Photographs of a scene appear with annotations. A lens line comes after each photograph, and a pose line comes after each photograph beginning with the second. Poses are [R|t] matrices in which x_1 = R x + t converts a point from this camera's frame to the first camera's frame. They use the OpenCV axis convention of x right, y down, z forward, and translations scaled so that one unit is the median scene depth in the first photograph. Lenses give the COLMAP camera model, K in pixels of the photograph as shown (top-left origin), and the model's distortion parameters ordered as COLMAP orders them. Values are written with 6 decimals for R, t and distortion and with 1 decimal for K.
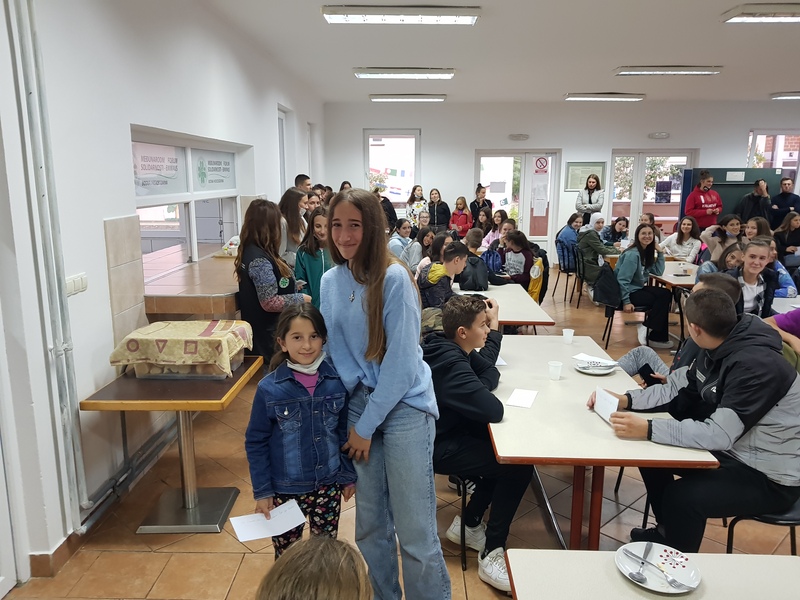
lens RADIAL K [[629.7, 0, 393.2], [0, 629.7, 297.5], [0, 0, 1]] dist [0.036961, -0.063100]
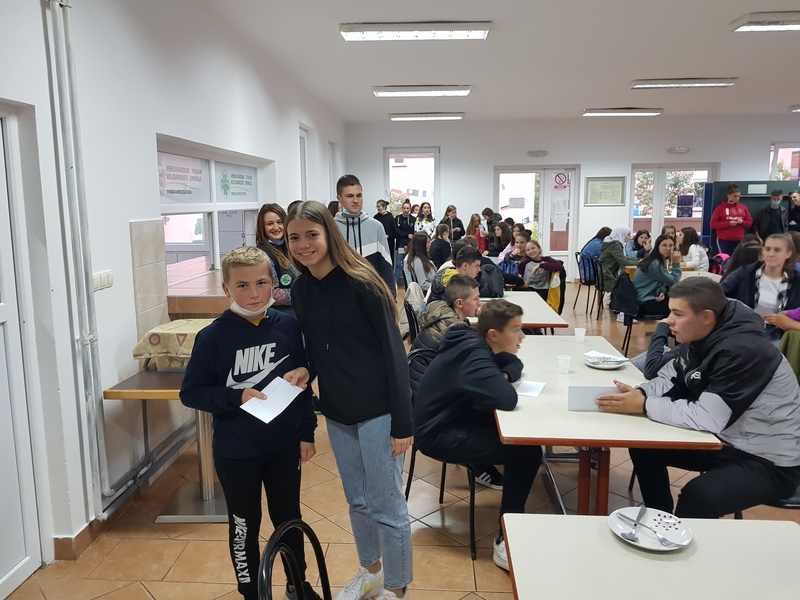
lens RADIAL K [[629.7, 0, 390.6], [0, 629.7, 289.1], [0, 0, 1]] dist [0.036961, -0.063100]
pose [[0.999084, -0.005401, -0.042450, 0.015391], [0.003305, 0.998780, -0.049273, 0.031141], [0.042664, 0.049088, 0.997883, -0.020838]]
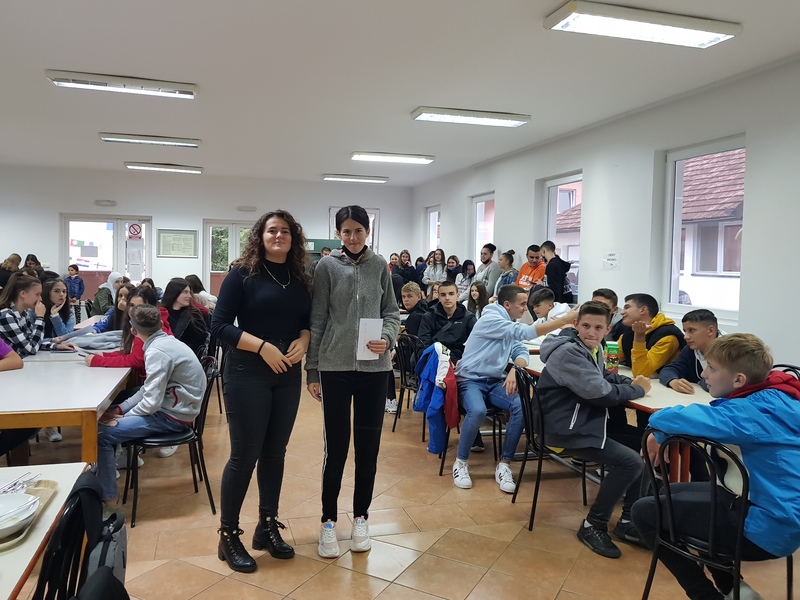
lens RADIAL K [[629.7, 0, 394.9], [0, 629.7, 284.9], [0, 0, 1]] dist [0.036961, -0.063100]
pose [[0.946752, 0.006366, 0.321902, 0.811313], [0.041719, 0.988950, -0.142258, 0.100619], [-0.319250, 0.148112, 0.936025, -0.194628]]
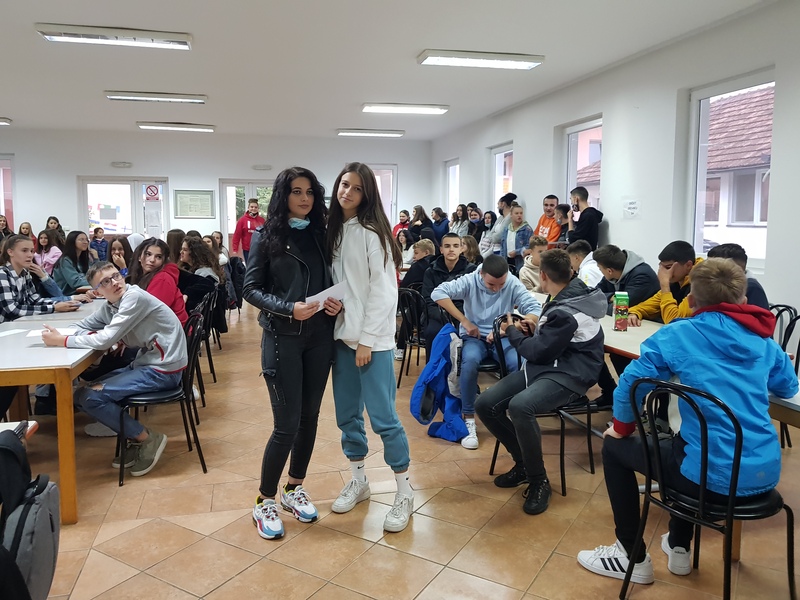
lens RADIAL K [[629.7, 0, 392.8], [0, 629.7, 280.6], [0, 0, 1]] dist [0.036961, -0.063100]
pose [[0.962058, -0.027258, 0.271480, 0.873640], [0.053095, 0.994679, -0.088286, 0.108978], [-0.267629, 0.099351, 0.958386, -0.166870]]
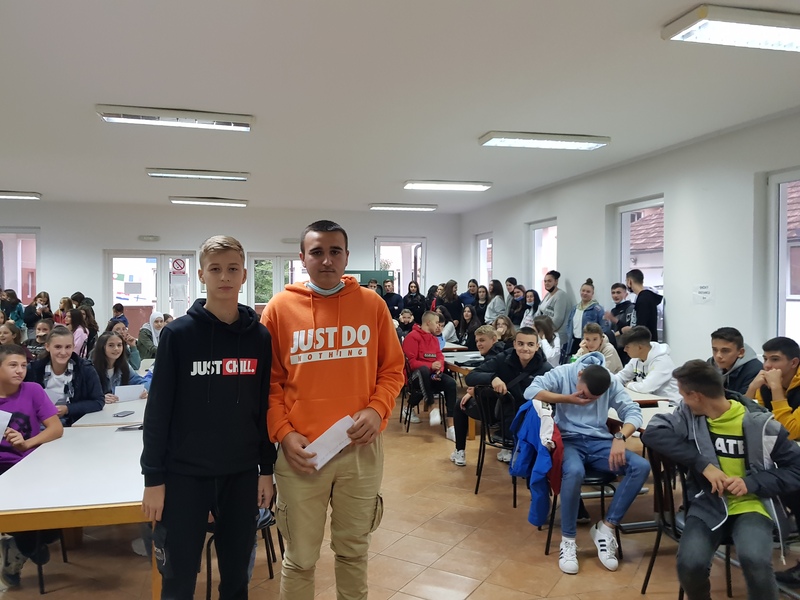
lens RADIAL K [[629.7, 0, 395.3], [0, 629.7, 293.2], [0, 0, 1]] dist [0.036961, -0.063100]
pose [[0.960803, -0.003504, 0.277210, 0.765989], [0.051944, 0.984487, -0.167594, 0.042114], [-0.272323, 0.175424, 0.946080, -0.066650]]
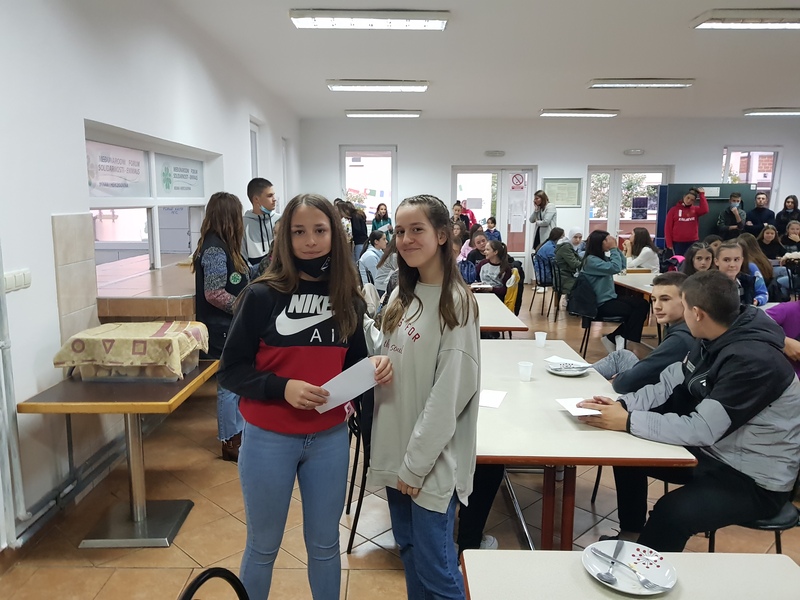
lens RADIAL K [[629.7, 0, 383.4], [0, 629.7, 292.5], [0, 0, 1]] dist [0.036961, -0.063100]
pose [[0.999904, -0.002098, 0.013725, 0.020741], [0.002711, 0.998993, -0.044774, 0.027377], [-0.013617, 0.044807, 0.998903, 0.032781]]
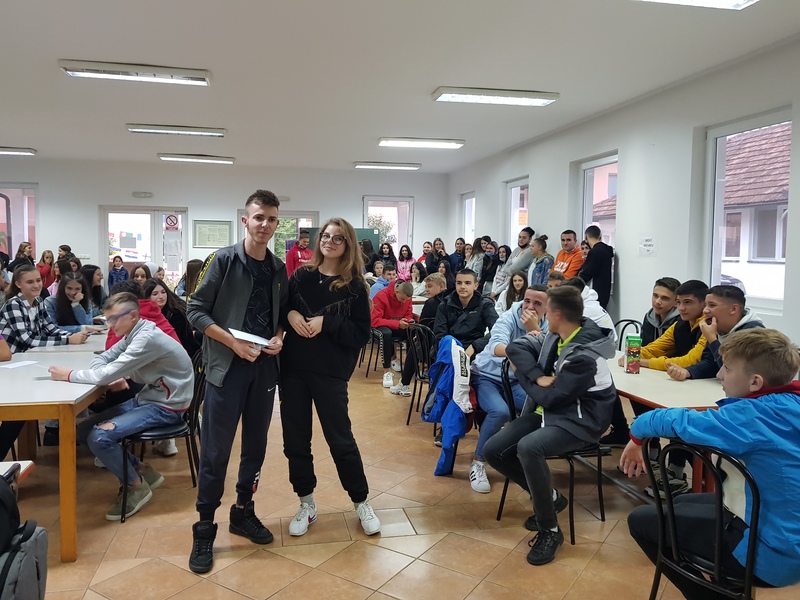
lens RADIAL K [[629.7, 0, 393.1], [0, 629.7, 284.7], [0, 0, 1]] dist [0.036961, -0.063100]
pose [[0.969565, -0.002927, 0.244817, 0.887674], [0.035657, 0.990955, -0.129369, 0.098124], [-0.242224, 0.134161, 0.960900, -0.166947]]
